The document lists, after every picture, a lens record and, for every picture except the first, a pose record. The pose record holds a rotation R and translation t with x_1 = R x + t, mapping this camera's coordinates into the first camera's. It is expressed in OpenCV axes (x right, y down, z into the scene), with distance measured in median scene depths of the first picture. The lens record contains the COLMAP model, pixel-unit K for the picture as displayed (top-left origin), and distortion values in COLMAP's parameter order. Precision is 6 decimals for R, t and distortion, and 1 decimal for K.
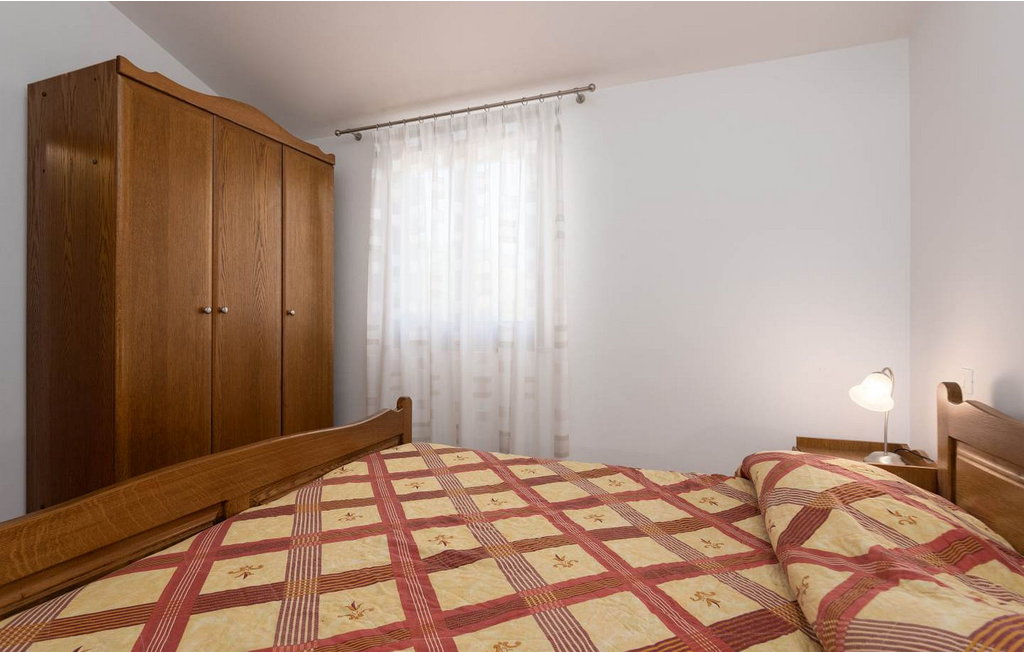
lens RADIAL K [[496.7, 0, 514.1], [0, 496.7, 325.9], [0, 0, 1]] dist [-0.000869, 0.000380]
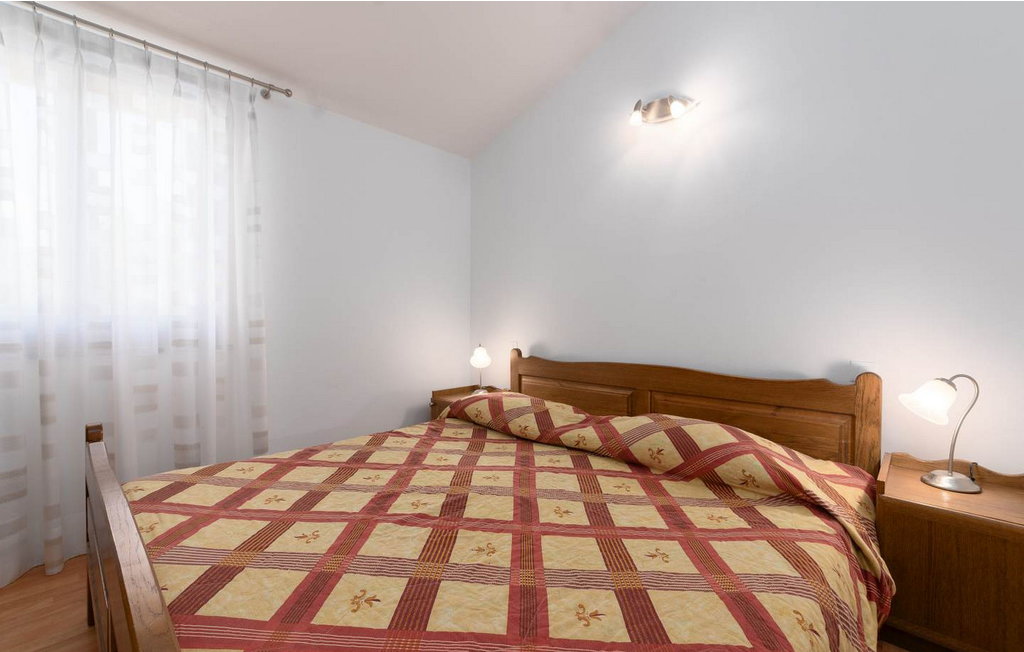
lens RADIAL K [[443.8, 0, 510.7], [0, 443.8, 323.0], [0, 0, 1]] dist [-0.002048, -0.000095]
pose [[0.380638, -0.008498, 0.924685, -0.742175], [0.003831, 0.999964, 0.007613, -0.000366], [-0.924716, 0.000644, 0.380657, 0.294371]]
